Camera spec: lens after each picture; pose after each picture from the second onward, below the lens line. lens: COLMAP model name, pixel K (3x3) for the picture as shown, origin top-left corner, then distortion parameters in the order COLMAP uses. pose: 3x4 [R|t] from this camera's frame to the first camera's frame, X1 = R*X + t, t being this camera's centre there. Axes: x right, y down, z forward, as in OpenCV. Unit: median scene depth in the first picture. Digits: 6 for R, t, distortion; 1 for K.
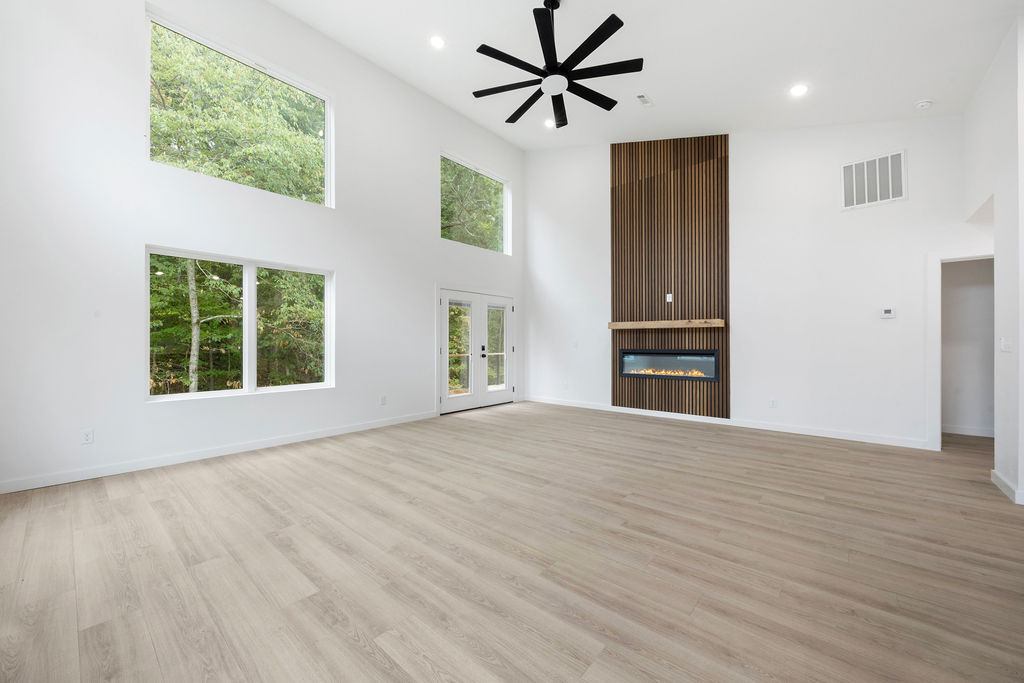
lens RADIAL K [[391.8, 0, 506.0], [0, 391.8, 342.8], [0, 0, 1]] dist [-0.003261, -0.000261]
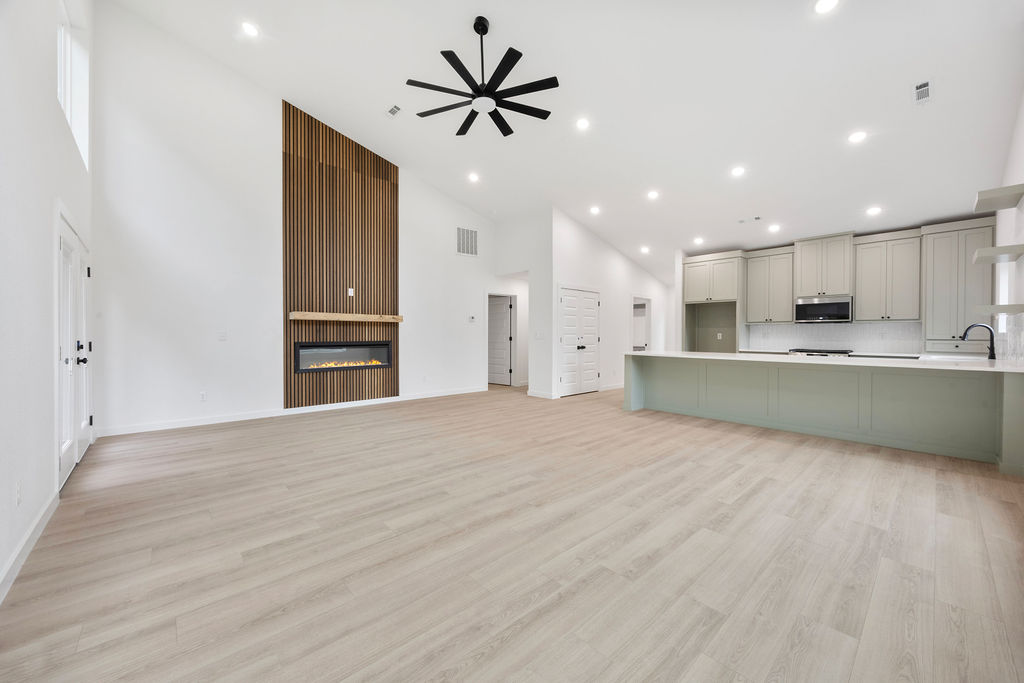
lens RADIAL K [[391.8, 0, 506.2], [0, 391.8, 337.1], [0, 0, 1]] dist [-0.003261, -0.000261]
pose [[0.113640, -0.004494, 0.993512, -0.763809], [-0.001874, 0.999987, 0.004737, -0.000653], [-0.993520, -0.002400, 0.113630, 0.625010]]
